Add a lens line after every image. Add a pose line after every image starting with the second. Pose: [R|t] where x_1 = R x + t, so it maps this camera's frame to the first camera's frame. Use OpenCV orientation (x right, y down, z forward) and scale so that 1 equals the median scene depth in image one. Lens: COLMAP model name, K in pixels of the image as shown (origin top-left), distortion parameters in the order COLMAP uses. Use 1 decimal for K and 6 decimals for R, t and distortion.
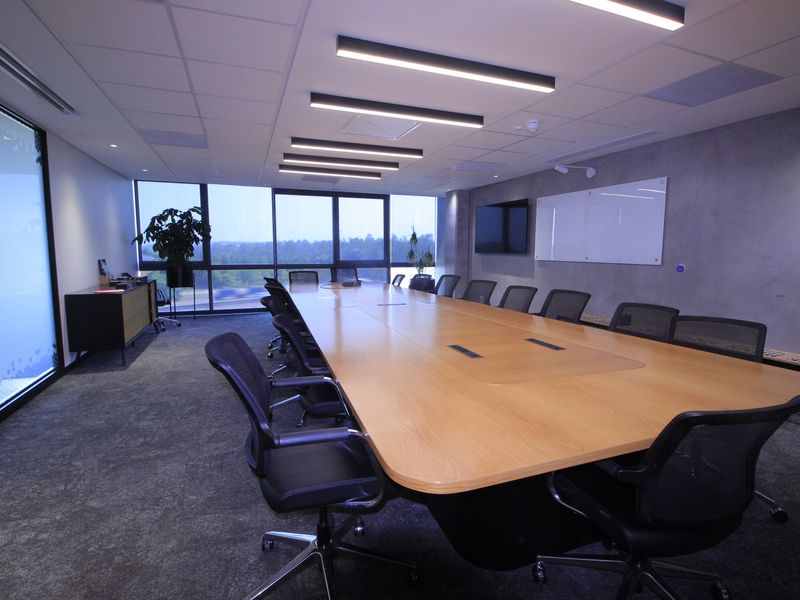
lens RADIAL K [[419.7, 0, 406.1], [0, 419.7, 298.8], [0, 0, 1]] dist [-0.025598, -0.002063]
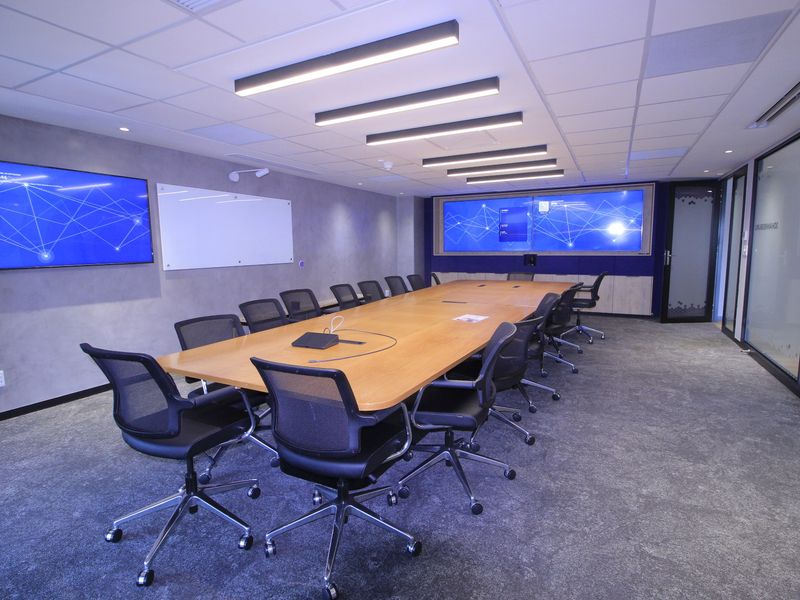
lens RADIAL K [[419.7, 0, 403.5], [0, 419.7, 297.8], [0, 0, 1]] dist [-0.025598, -0.002063]
pose [[-0.664892, -0.089373, 0.741573, -0.810643], [0.094248, 0.974843, 0.201988, -0.250495], [-0.740970, 0.204192, -0.639742, 1.909650]]
